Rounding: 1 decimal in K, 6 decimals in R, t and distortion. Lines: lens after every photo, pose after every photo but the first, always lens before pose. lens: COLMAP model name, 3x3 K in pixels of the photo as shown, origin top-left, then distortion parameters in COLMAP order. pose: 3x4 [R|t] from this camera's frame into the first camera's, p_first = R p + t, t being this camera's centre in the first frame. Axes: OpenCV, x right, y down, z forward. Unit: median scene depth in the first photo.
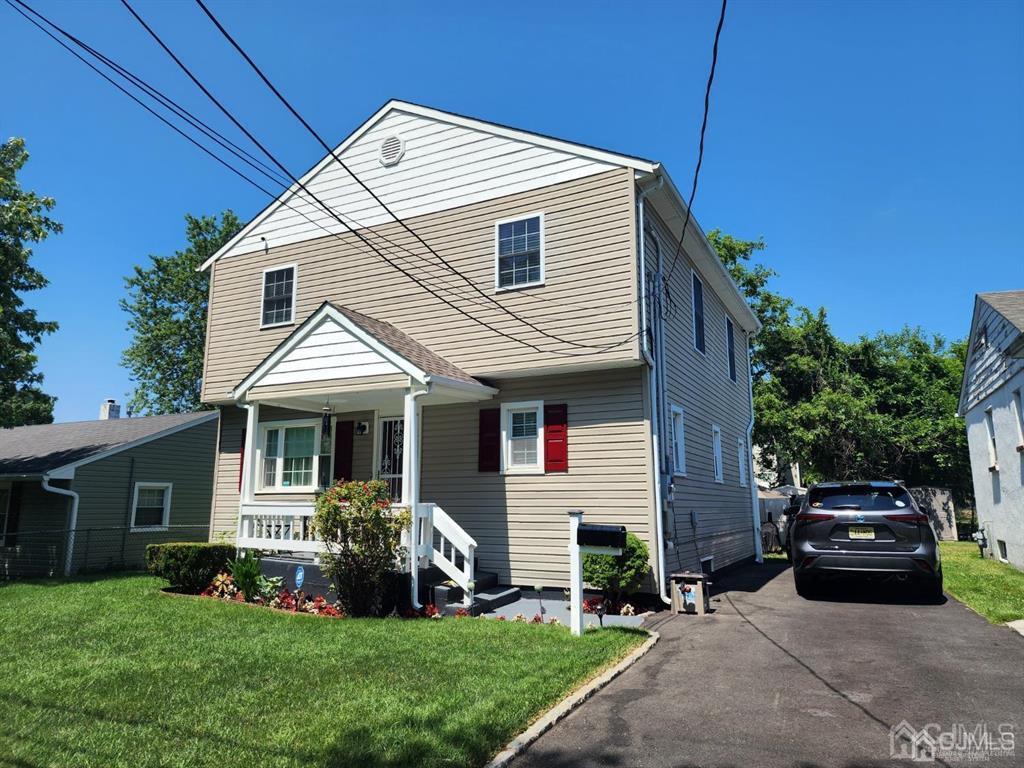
lens RADIAL K [[688.3, 0, 516.8], [0, 688.3, 374.6], [0, 0, 1]] dist [0.087848, -0.086783]
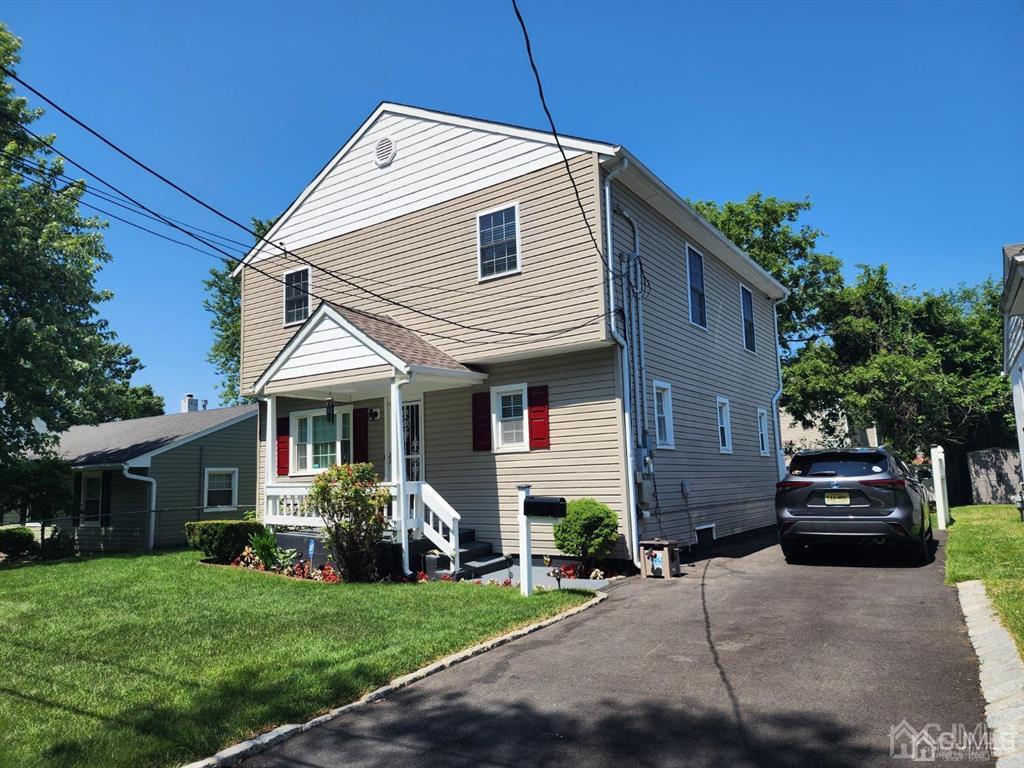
lens RADIAL K [[687.5, 0, 507.3], [0, 687.5, 393.9], [0, 0, 1]] dist [0.082266, -0.078812]
pose [[0.989883, -0.043529, -0.135045, 0.147532], [0.051850, 0.996927, 0.058716, -0.008630], [0.132074, -0.065124, 0.989098, -0.048924]]
